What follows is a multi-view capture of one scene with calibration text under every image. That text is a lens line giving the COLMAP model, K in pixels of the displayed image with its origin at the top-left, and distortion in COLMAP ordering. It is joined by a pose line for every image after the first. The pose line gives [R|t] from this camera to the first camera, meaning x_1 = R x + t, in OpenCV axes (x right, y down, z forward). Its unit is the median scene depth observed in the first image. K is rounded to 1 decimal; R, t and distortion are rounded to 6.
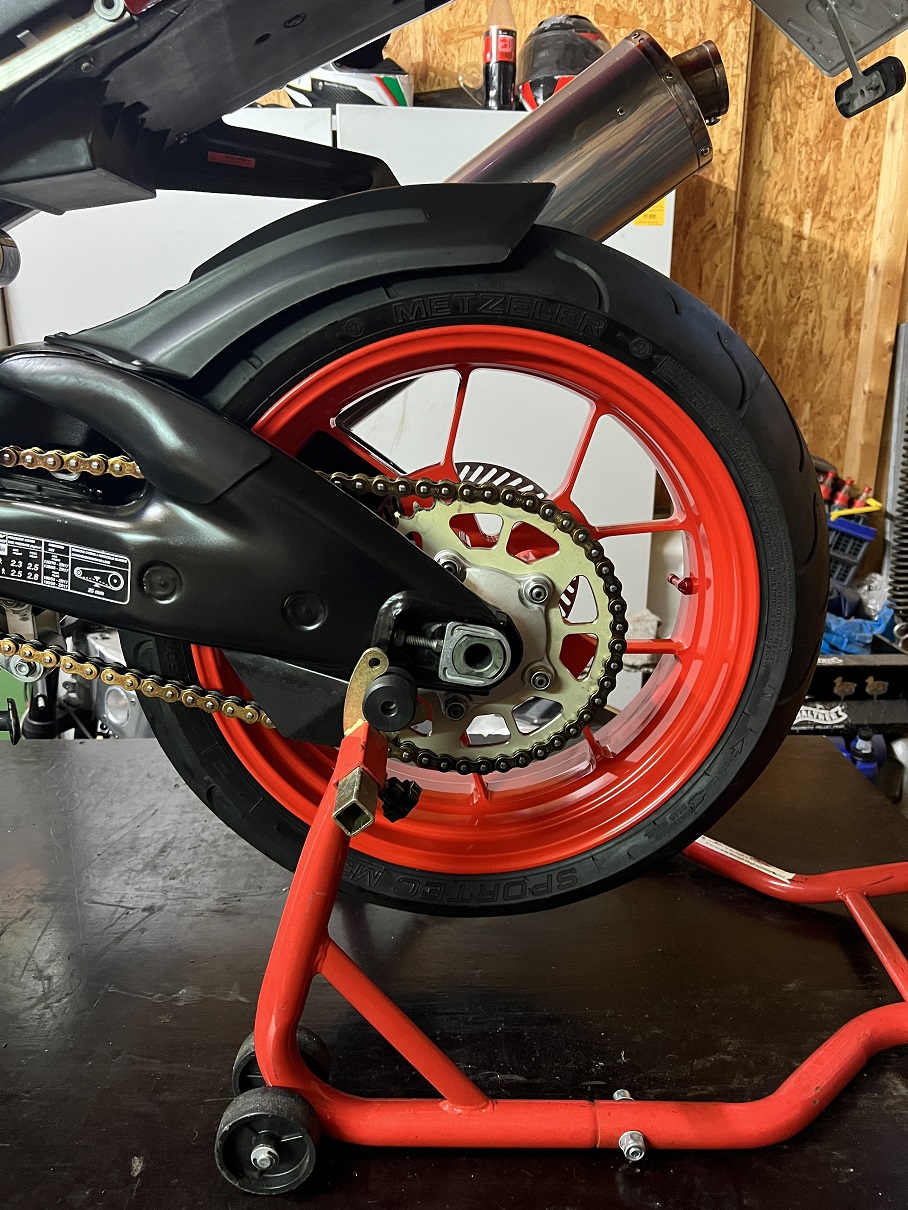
lens RADIAL K [[944.3, 0, 452.4], [0, 944.3, 605.0], [0, 0, 1]] dist [0.025173, -0.037508]
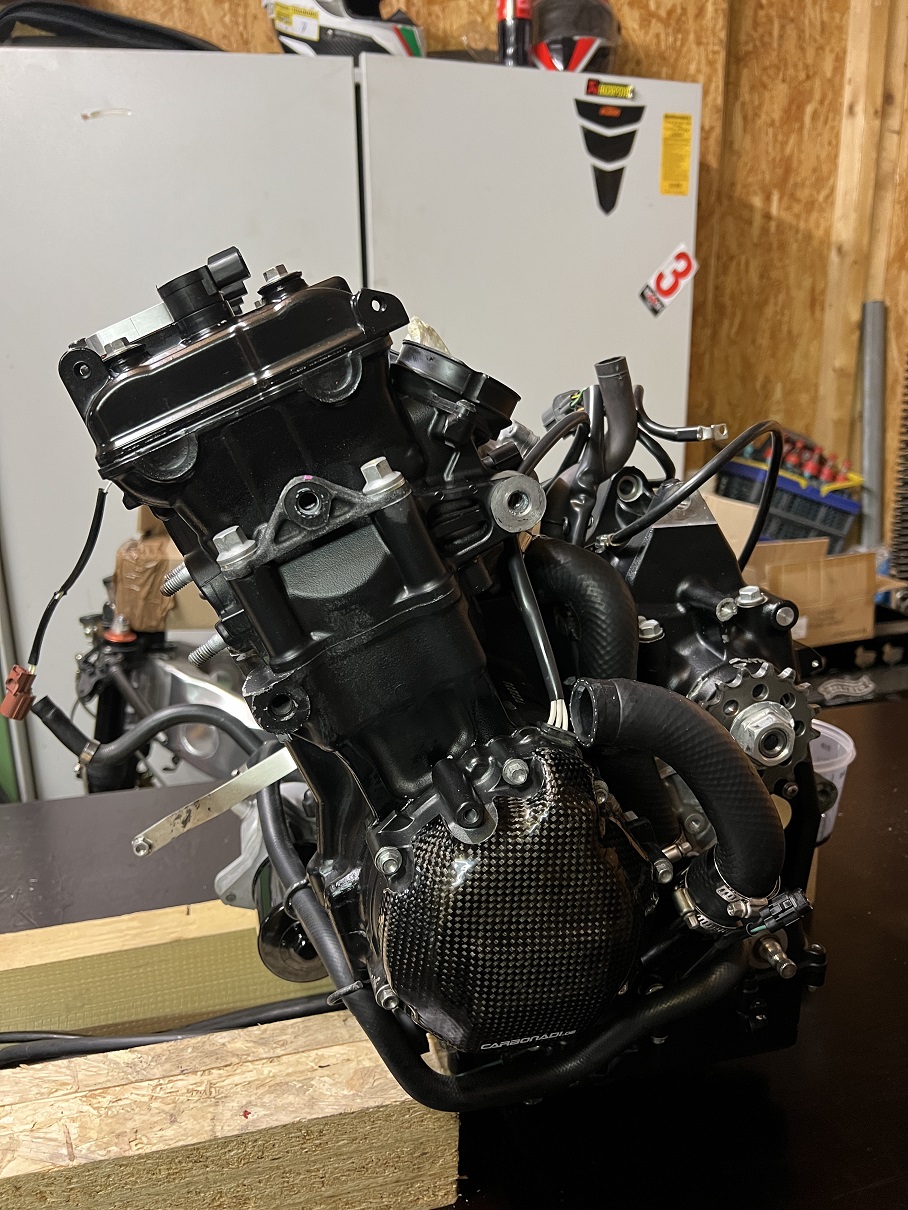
lens RADIAL K [[944.3, 0, 454.9], [0, 944.3, 604.5], [0, 0, 1]] dist [0.025173, -0.037508]
pose [[0.977589, -0.073036, 0.197447, -0.192516], [0.076680, 0.996997, -0.010866, 0.007841], [-0.196060, 0.025763, 0.980253, 0.088141]]
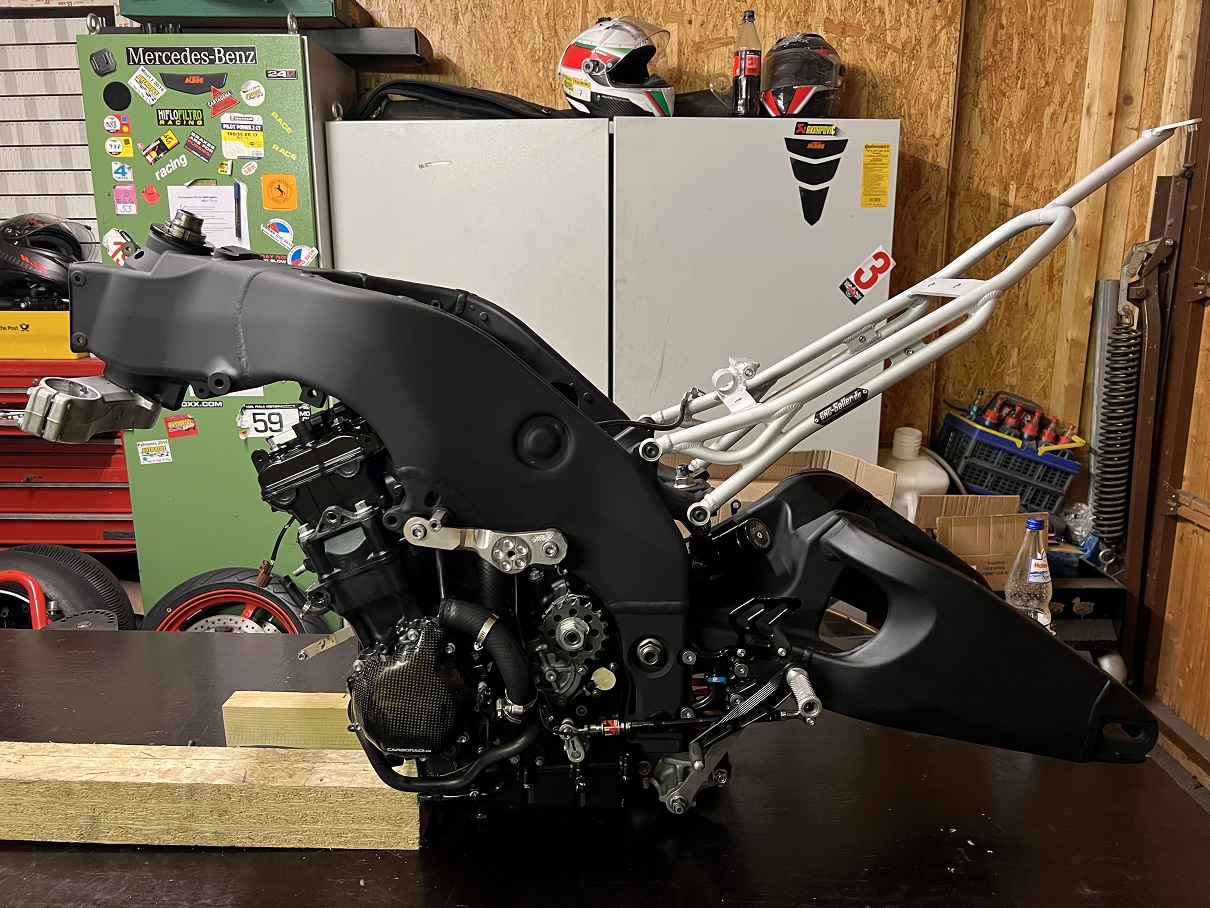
lens RADIAL K [[944.3, 0, 592.4], [0, 944.3, 451.3], [0, 0, 1]] dist [0.025173, -0.037508]
pose [[0.997947, 0.009221, -0.063375, -0.052637], [-0.013297, 0.997848, -0.064206, -0.015539], [0.062646, 0.064917, 0.995922, -0.141722]]
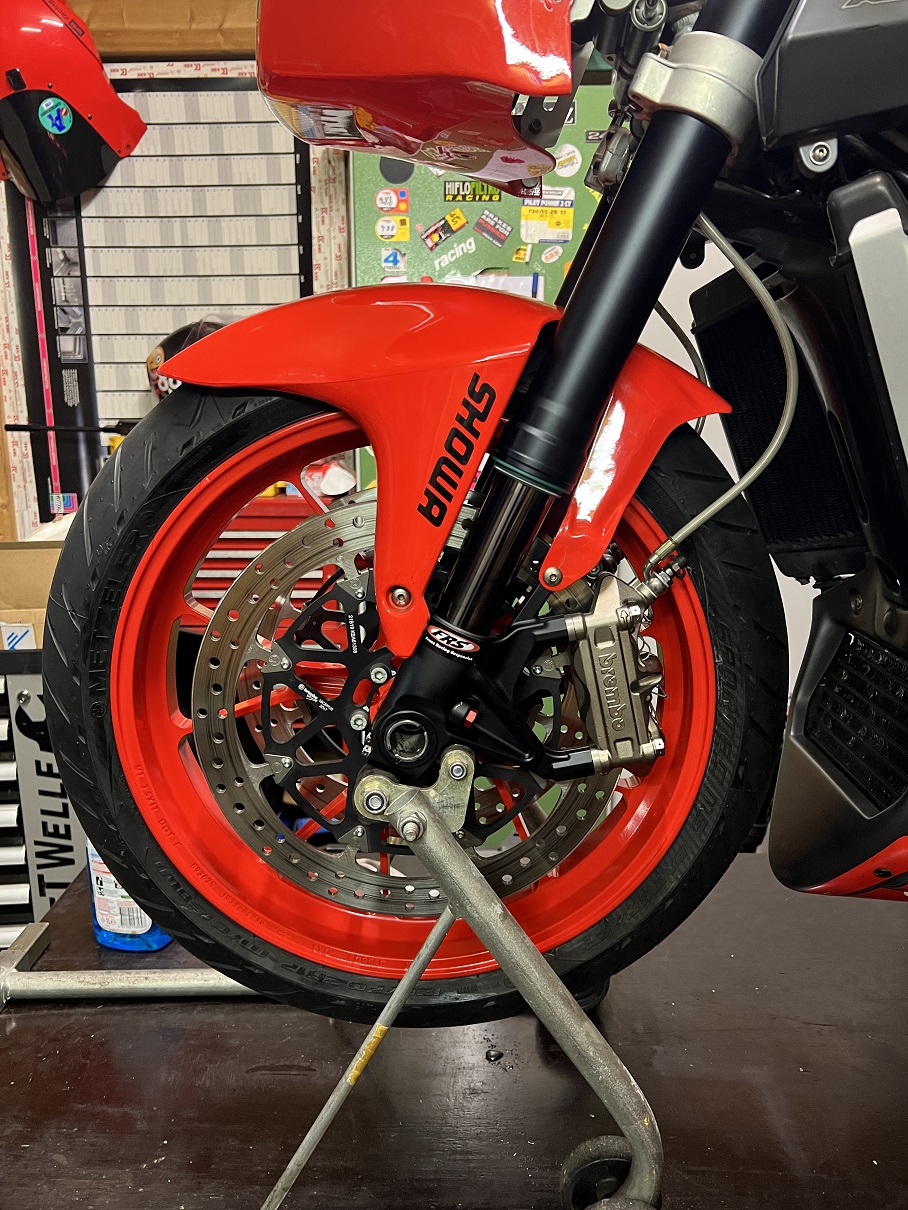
lens RADIAL K [[944.3, 0, 444.2], [0, 944.3, 605.6], [0, 0, 1]] dist [0.025173, -0.037508]
pose [[0.998463, 0.001420, -0.055397, -0.498163], [-0.005729, 0.996959, -0.077714, -0.009326], [0.055118, 0.077912, 0.995435, 0.011962]]
